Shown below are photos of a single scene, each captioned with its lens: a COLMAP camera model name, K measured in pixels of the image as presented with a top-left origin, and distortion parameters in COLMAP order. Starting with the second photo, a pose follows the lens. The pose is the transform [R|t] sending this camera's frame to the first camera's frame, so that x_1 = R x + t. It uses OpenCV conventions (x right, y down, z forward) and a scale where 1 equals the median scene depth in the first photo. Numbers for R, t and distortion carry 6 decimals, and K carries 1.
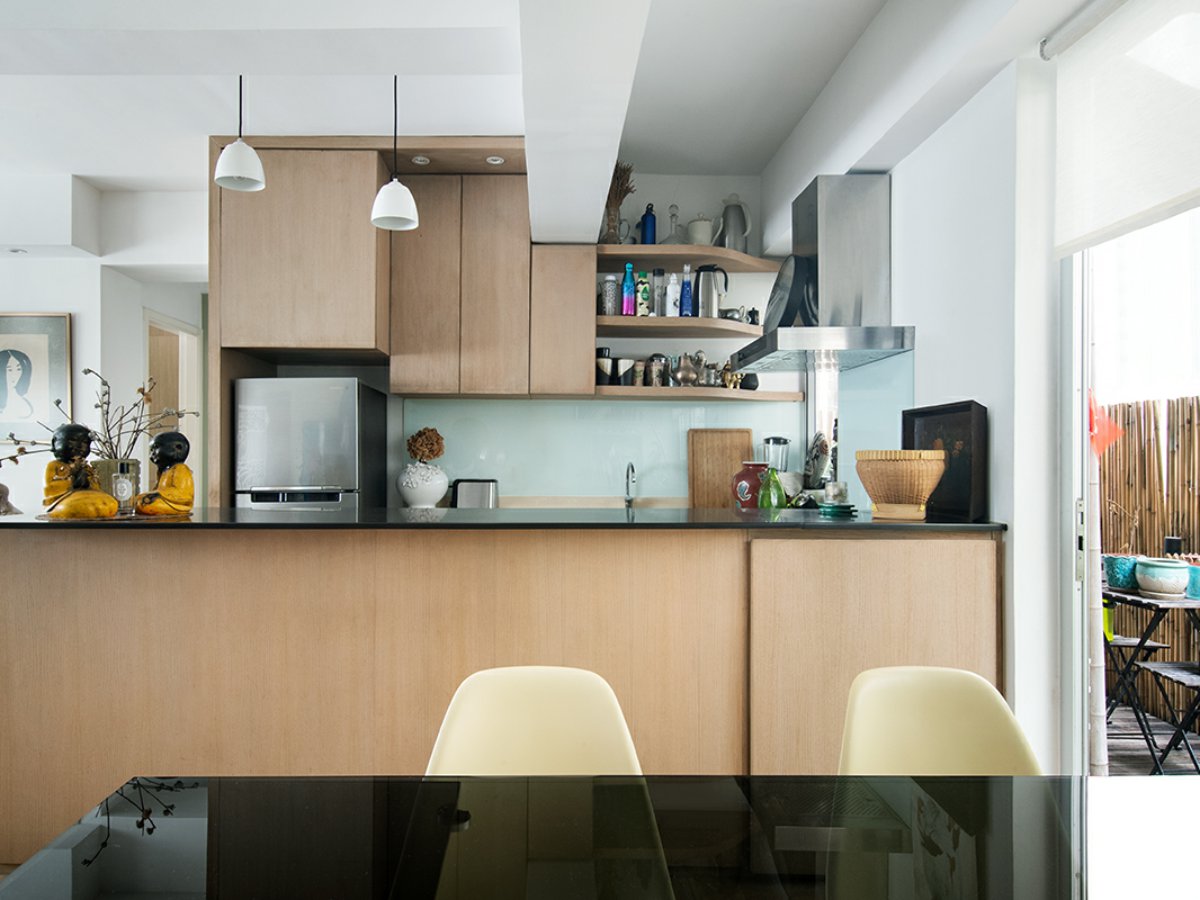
lens RADIAL K [[820.2, 0, 600.0], [0, 820.2, 456.5], [0, 0, 1]] dist [0.026779, 0.000873]
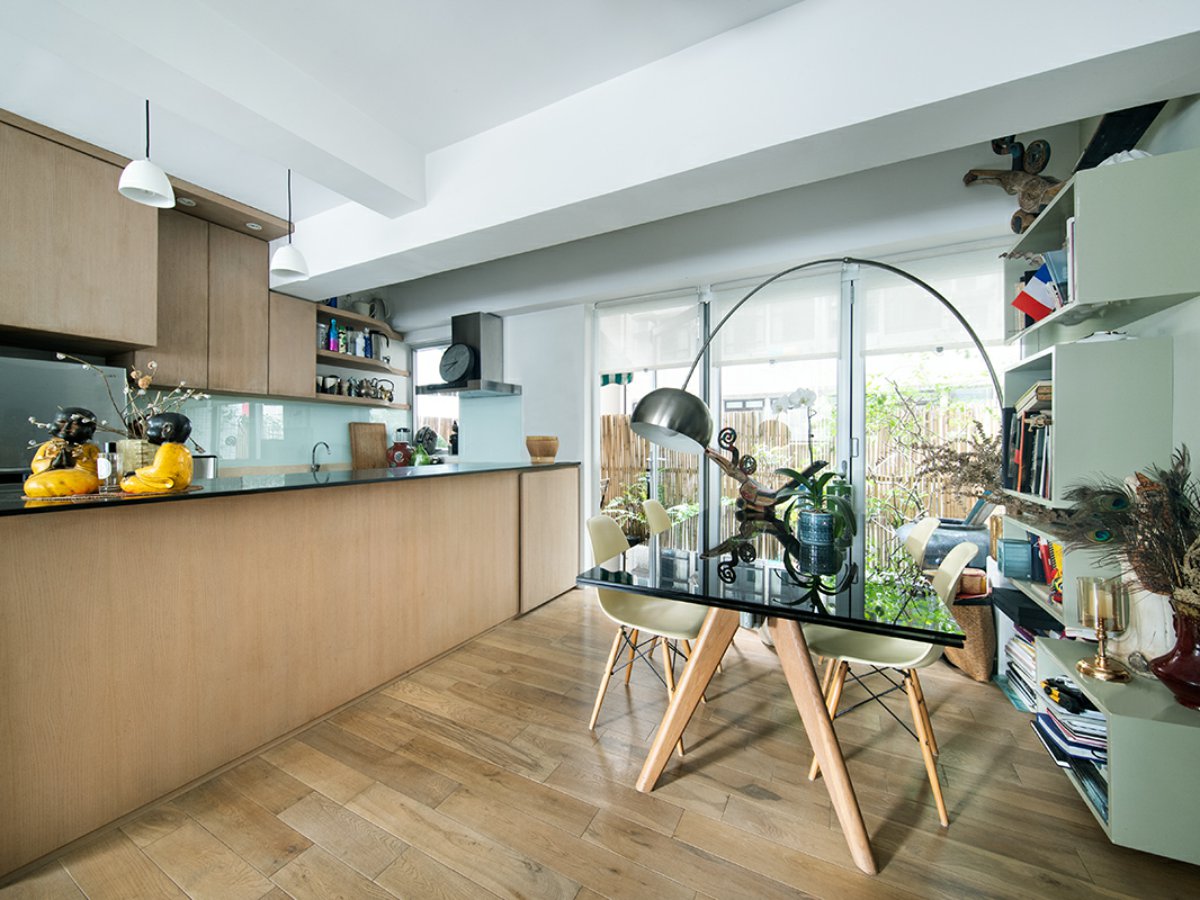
lens RADIAL K [[454.4, 0, 602.8], [0, 454.4, 441.0], [0, 0, 1]] dist [0.001143, 0.000167]
pose [[0.460989, -0.002445, 0.887402, -0.518350], [-0.000490, 0.999995, 0.003010, 0.002226], [-0.887406, -0.001822, 0.460986, 0.114237]]
